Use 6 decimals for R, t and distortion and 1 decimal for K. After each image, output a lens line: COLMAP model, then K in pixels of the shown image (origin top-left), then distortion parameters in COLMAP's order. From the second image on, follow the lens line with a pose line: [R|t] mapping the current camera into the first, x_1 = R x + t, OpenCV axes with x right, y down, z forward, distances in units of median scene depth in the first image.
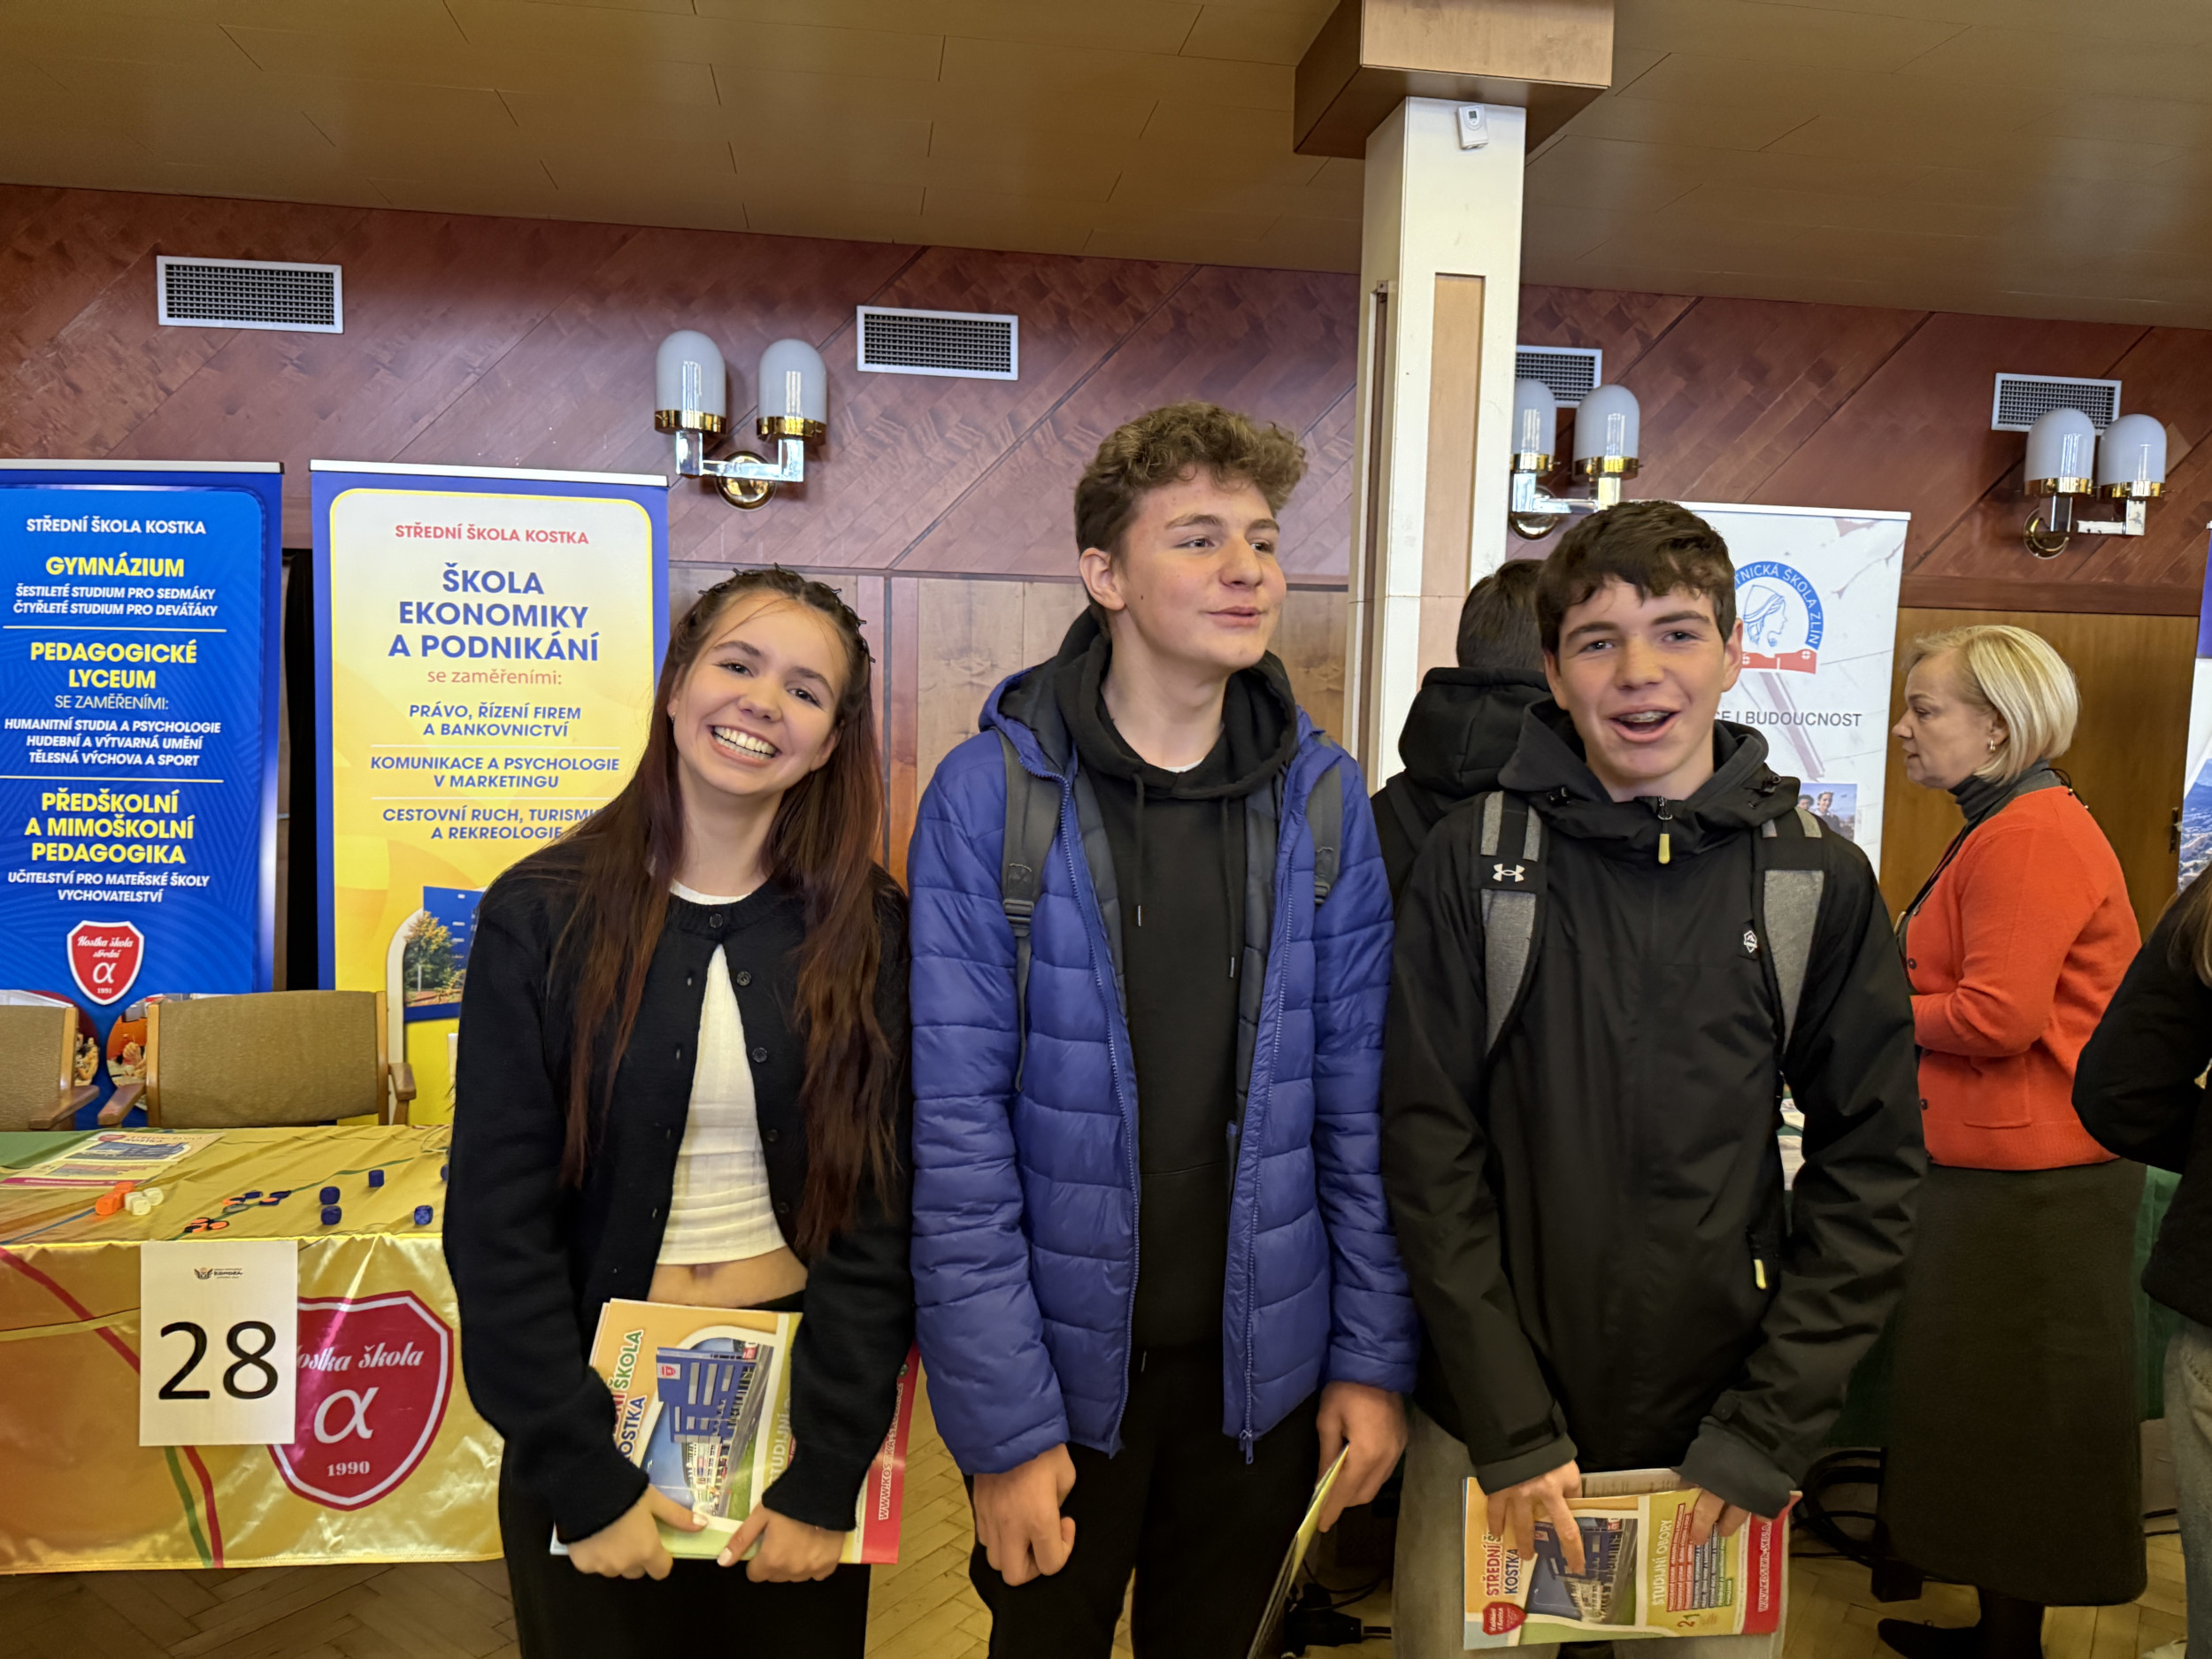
lens RADIAL K [[1582.7, 0, 1105.3], [0, 1582.7, 835.2], [0, 0, 1]] dist [-0.009001, -0.011095]
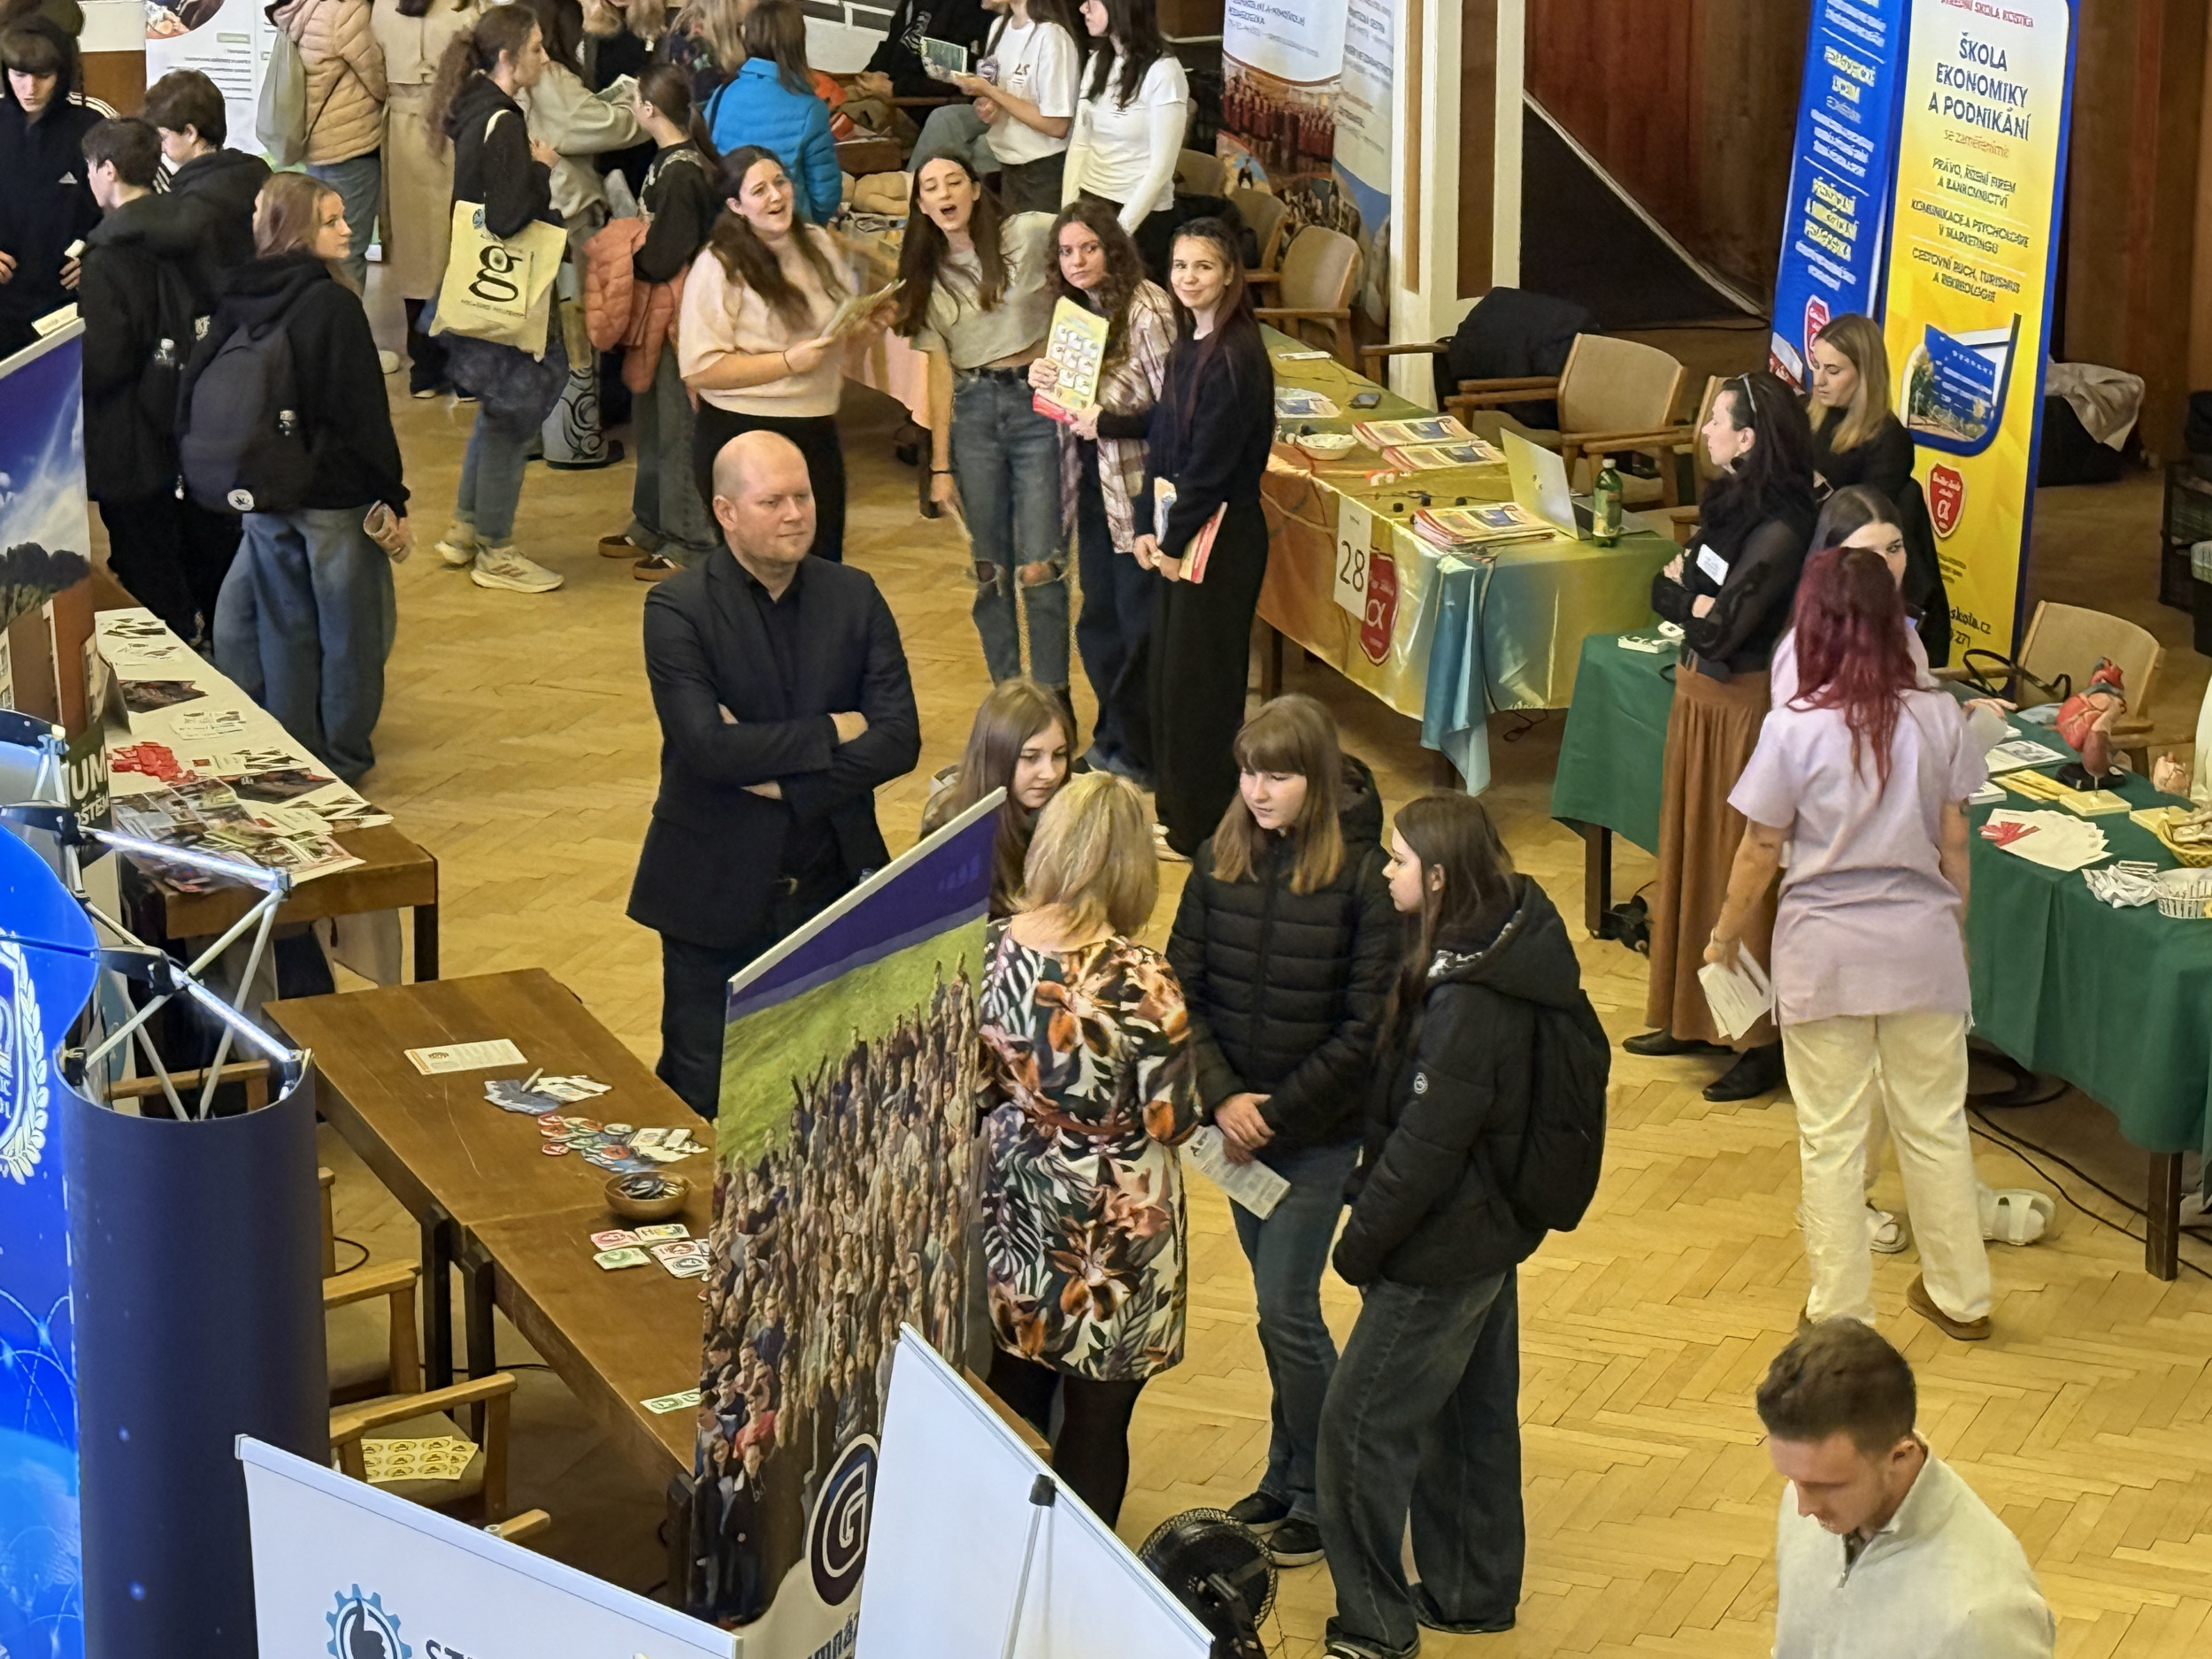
lens RADIAL K [[6389.4, 0, 1105.9], [0, 6389.4, 829.3], [0, 0, 1]] dist [-0.191335, 0.000000]
pose [[0.220120, 0.265845, -0.938549, 3.665833], [-0.078896, 0.963847, 0.254507, -0.705194], [0.972277, 0.018026, 0.233136, -0.566614]]
